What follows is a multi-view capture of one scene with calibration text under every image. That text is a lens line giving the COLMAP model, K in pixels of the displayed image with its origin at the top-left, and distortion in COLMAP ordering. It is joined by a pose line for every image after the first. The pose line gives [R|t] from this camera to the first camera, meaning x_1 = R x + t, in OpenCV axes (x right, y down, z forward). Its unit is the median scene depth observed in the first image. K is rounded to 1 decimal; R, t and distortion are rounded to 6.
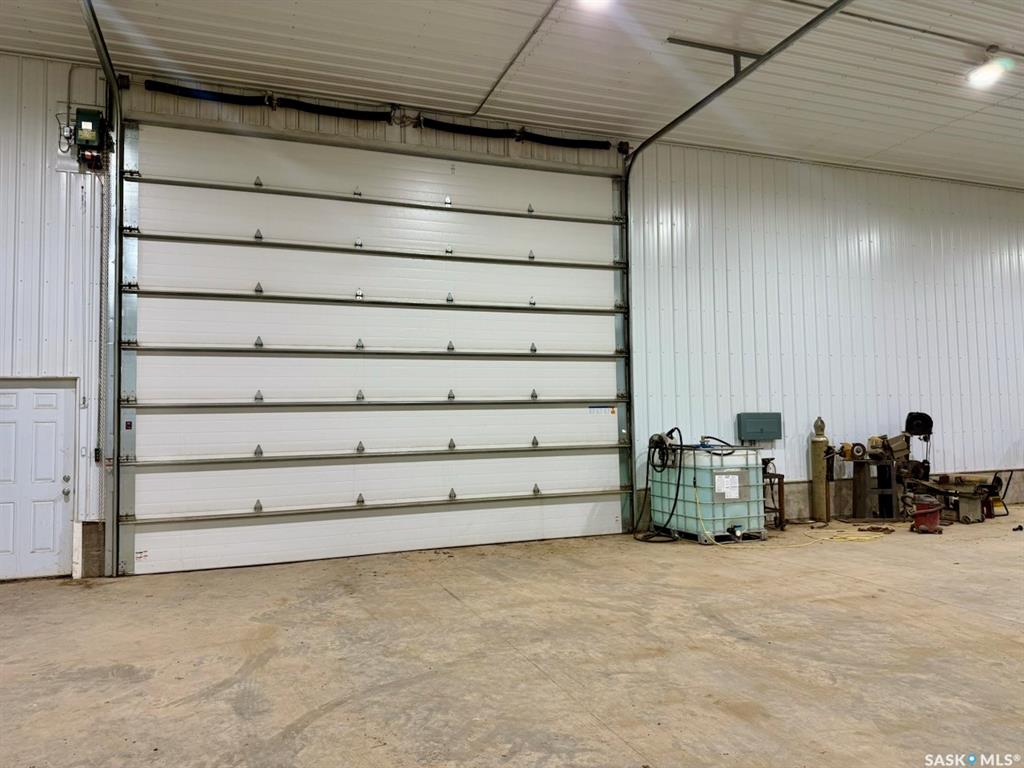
lens RADIAL K [[697.4, 0, 512.0], [0, 697.4, 384.0], [0, 0, 1]] dist [-0.002216, -0.000987]
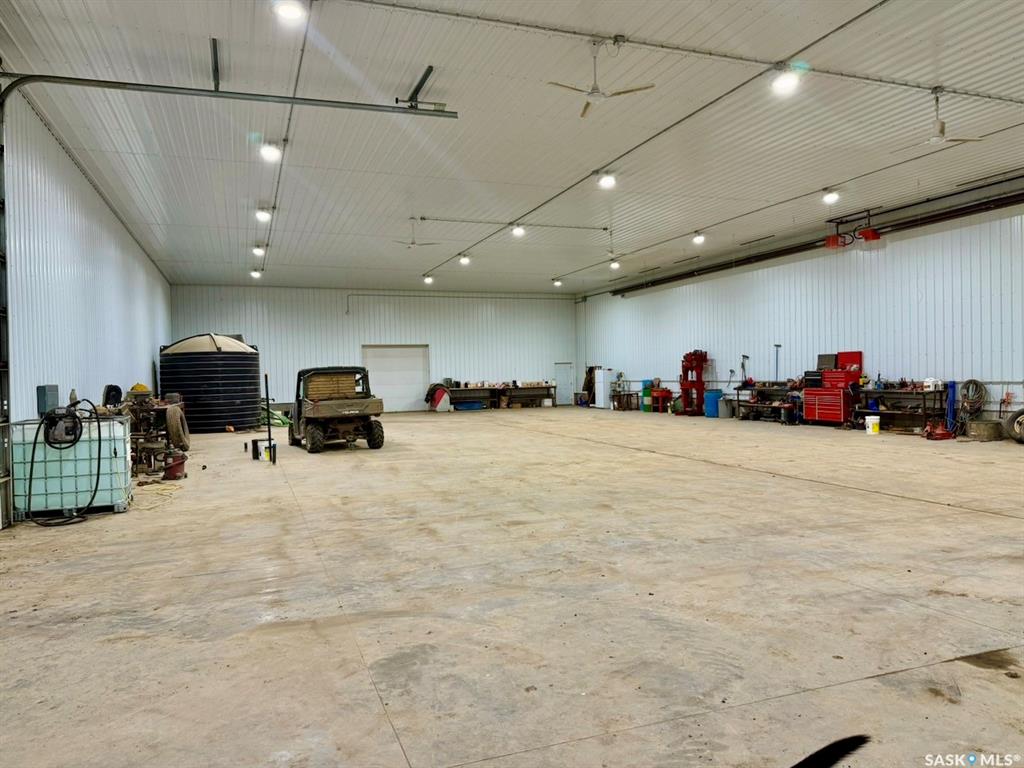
lens RADIAL K [[725.8, 0, 512.0], [0, 725.8, 384.0], [0, 0, 1]] dist [0.005649, 0.000323]
pose [[0.004739, 0.007181, 0.999963, -0.901745], [-0.025220, 0.999657, -0.007060, 0.048001], [-0.999671, -0.025185, 0.004918, 0.536368]]
